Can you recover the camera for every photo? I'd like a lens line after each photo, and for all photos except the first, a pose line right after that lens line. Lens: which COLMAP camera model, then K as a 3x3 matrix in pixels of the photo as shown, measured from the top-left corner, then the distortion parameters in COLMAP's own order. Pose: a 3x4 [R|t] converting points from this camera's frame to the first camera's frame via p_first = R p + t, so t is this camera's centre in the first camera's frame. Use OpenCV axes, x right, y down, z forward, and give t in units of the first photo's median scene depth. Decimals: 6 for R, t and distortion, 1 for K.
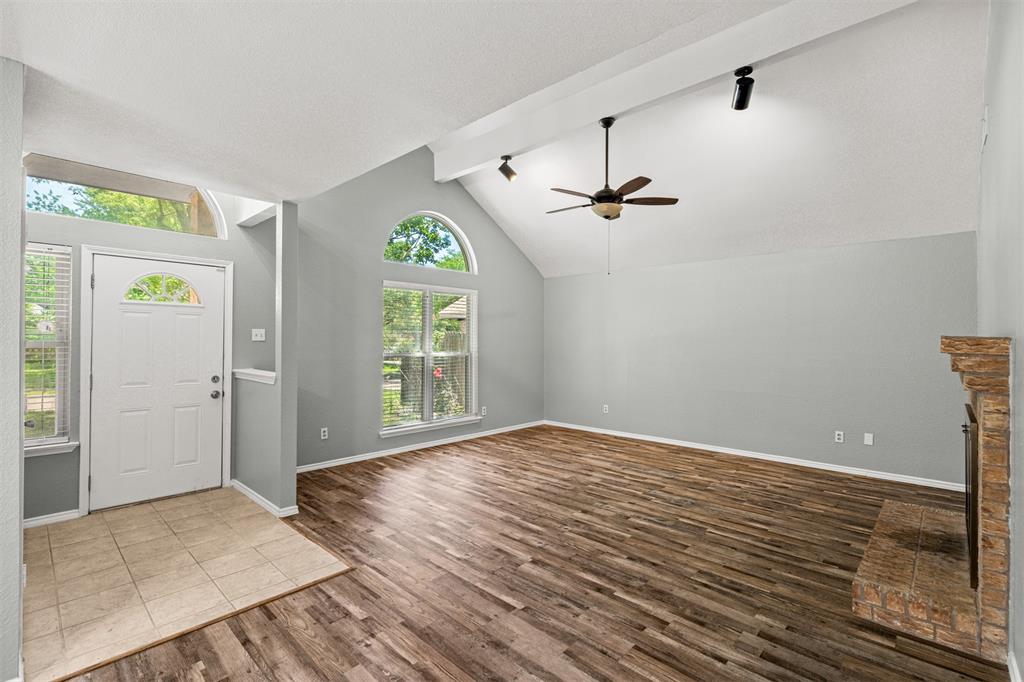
lens RADIAL K [[465.5, 0, 524.9], [0, 465.5, 345.4], [0, 0, 1]] dist [-0.004147, -0.000013]
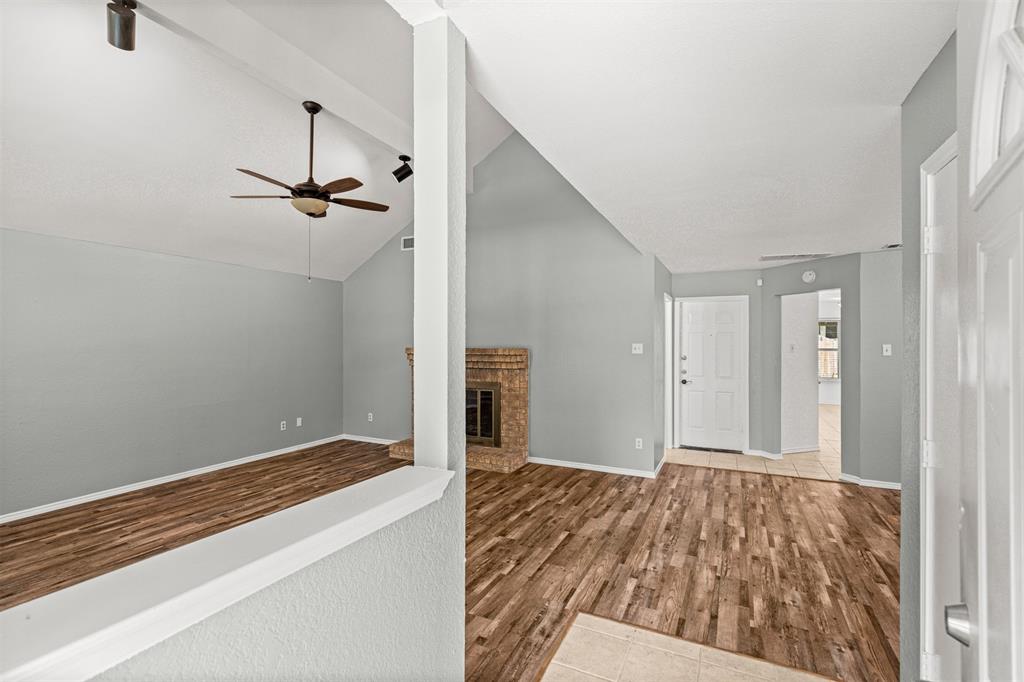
lens RADIAL K [[465.5, 0, 498.2], [0, 465.5, 343.3], [0, 0, 1]] dist [-0.004147, -0.000013]
pose [[-0.262649, -0.006582, 0.964869, -0.907367], [0.010477, 0.999898, 0.009672, -0.039267], [-0.964835, 0.012649, -0.262553, 1.044763]]
